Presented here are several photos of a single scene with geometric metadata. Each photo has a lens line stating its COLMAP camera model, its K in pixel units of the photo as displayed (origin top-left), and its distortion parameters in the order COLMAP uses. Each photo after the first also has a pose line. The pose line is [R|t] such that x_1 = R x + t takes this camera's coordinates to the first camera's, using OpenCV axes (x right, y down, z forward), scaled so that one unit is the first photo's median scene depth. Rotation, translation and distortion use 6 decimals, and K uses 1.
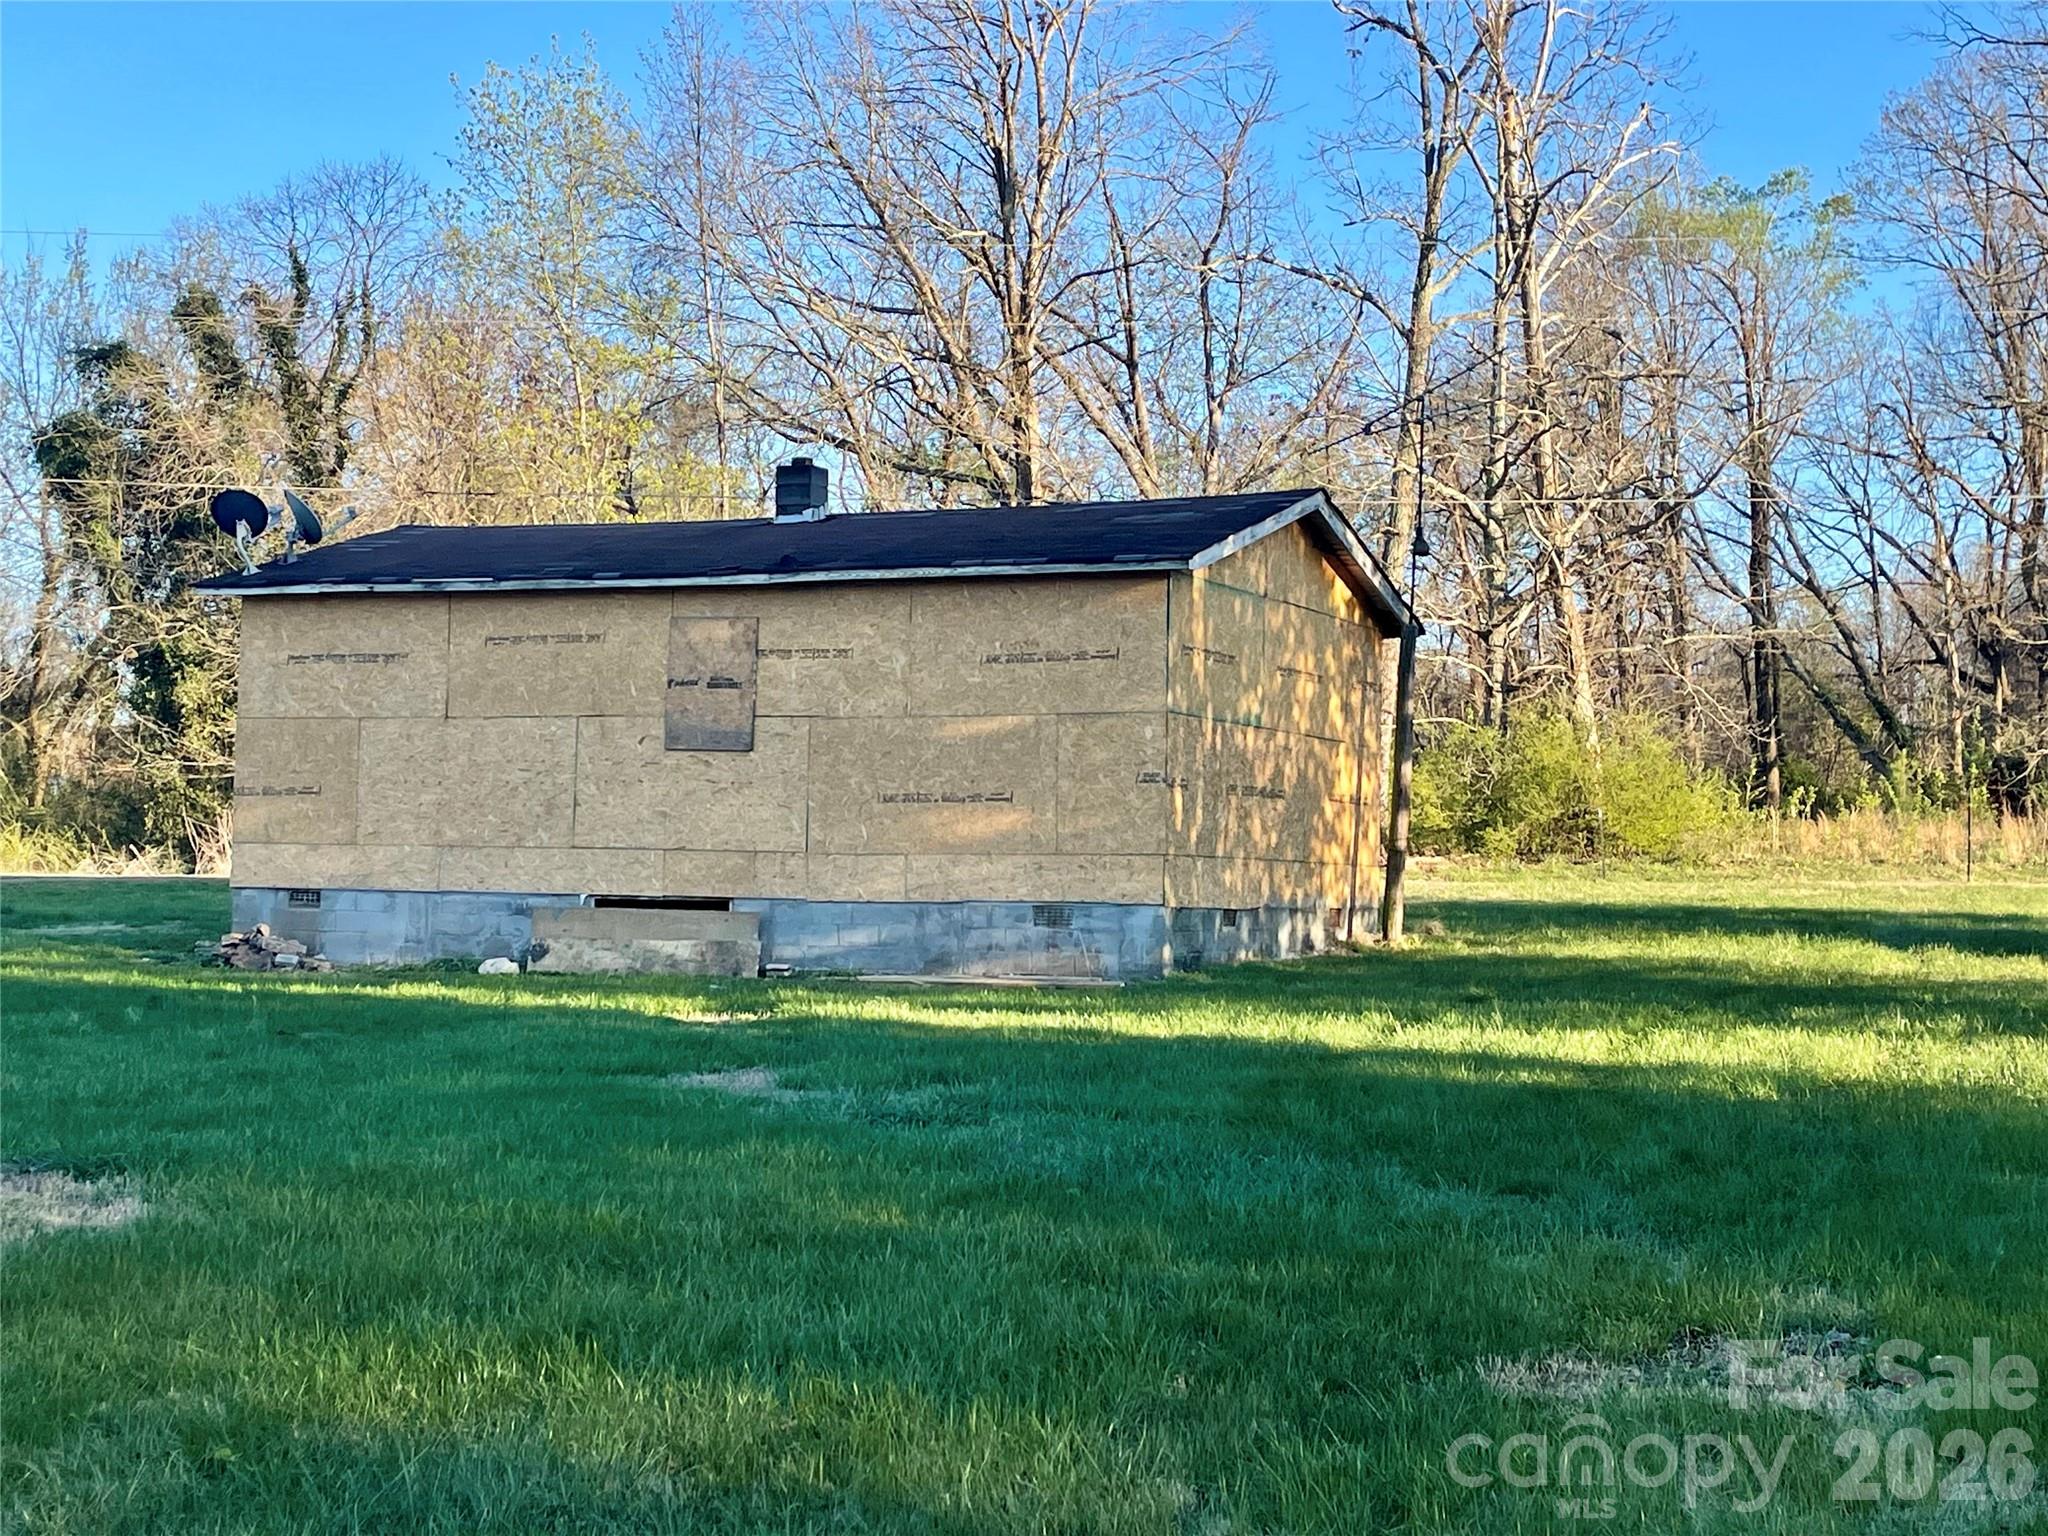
lens RADIAL K [[2943.6, 0, 1039.3], [0, 2943.6, 774.5], [0, 0, 1]] dist [0.104302, 0.000000]
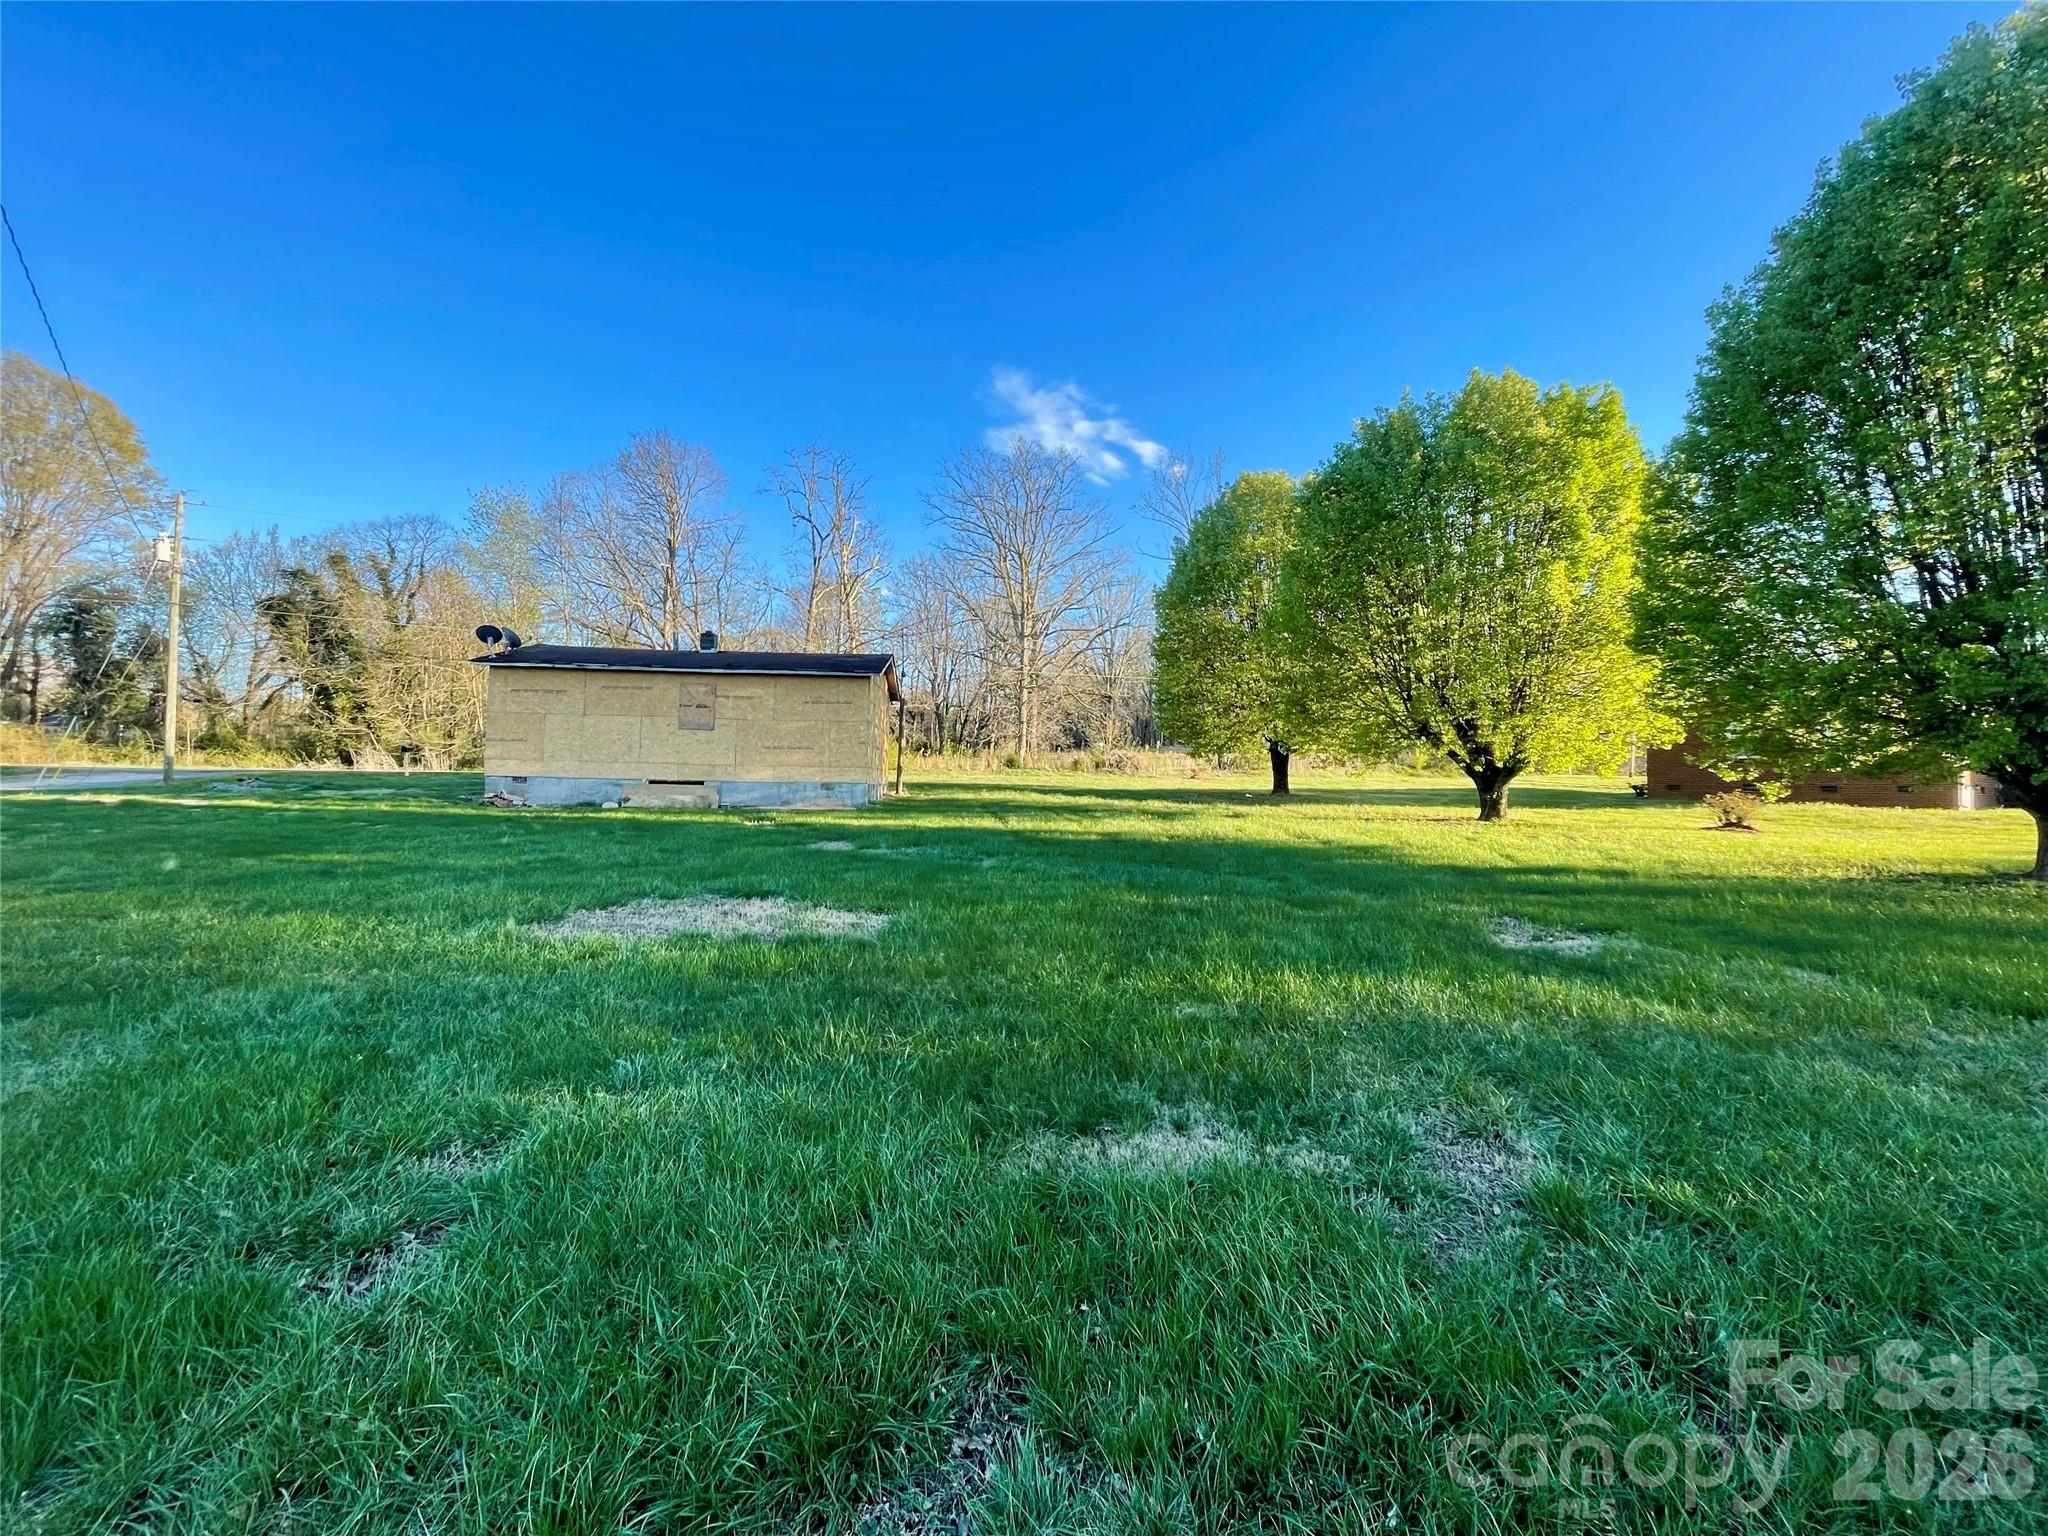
lens RADIAL K [[821.5, 0, 1042.6], [0, 821.5, 739.8], [0, 0, 1]] dist [-0.003982, 0.000253]
pose [[0.885696, 0.025335, 0.463575, -0.186902], [-0.023046, 0.999678, -0.010604, 0.002600], [-0.463694, -0.001292, 0.885994, 0.135299]]
